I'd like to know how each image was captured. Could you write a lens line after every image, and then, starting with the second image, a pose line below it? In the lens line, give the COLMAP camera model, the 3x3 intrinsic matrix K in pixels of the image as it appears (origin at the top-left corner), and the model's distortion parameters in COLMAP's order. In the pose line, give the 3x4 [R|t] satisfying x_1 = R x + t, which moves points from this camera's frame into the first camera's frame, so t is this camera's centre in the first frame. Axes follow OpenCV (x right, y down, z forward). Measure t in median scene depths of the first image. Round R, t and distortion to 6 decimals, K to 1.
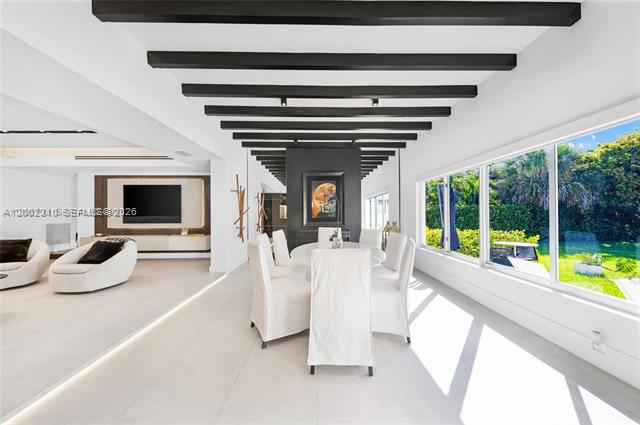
lens RADIAL K [[226.7, 0, 322.6], [0, 226.7, 212.4], [0, 0, 1]] dist [0.001785, -0.001254]
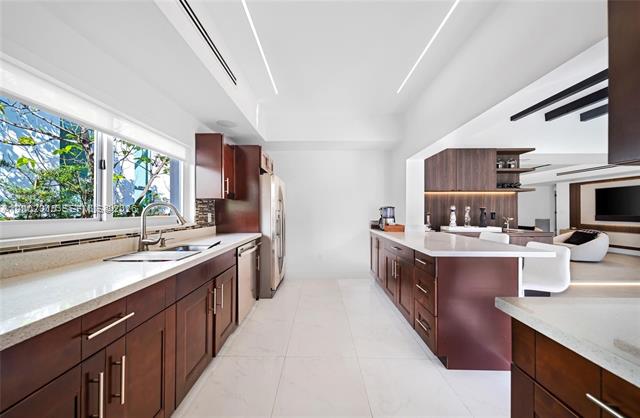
lens RADIAL K [[229.3, 0, 317.8], [0, 229.3, 212.1], [0, 0, 1]] dist [-0.000693, -0.000088]
pose [[-0.021986, 0.010487, -0.999703, 0.396154], [0.003386, 0.999940, 0.010415, -0.015260], [0.999753, -0.003156, -0.022020, -0.476407]]
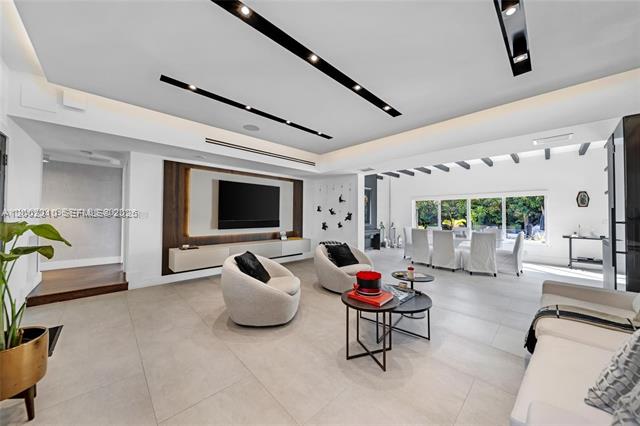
lens RADIAL K [[226.7, 0, 317.1], [0, 226.7, 209.5], [0, 0, 1]] dist [0.001785, -0.001254]
pose [[0.722565, 0.026128, 0.690809, -1.194978], [-0.012026, 0.999609, -0.025229, -0.004813], [-0.691199, 0.009922, 0.722597, 0.210061]]
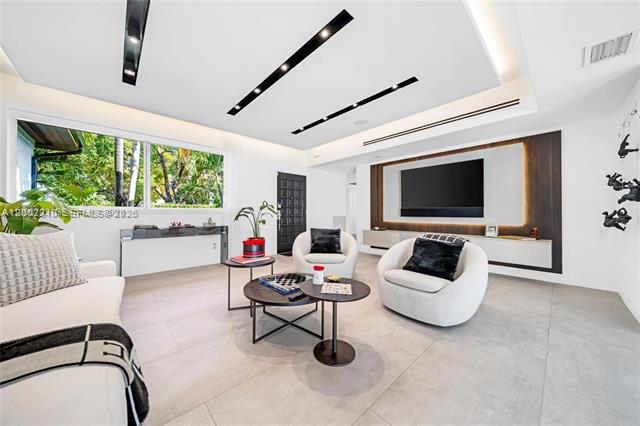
lens RADIAL K [[226.7, 0, 320.2], [0, 226.7, 212.9], [0, 0, 1]] dist [0.001785, -0.001254]
pose [[0.666179, 0.003825, -0.745782, -0.463053], [-0.001709, 0.999992, 0.003602, 0.032897], [0.745790, -0.001125, 0.666180, 0.225680]]
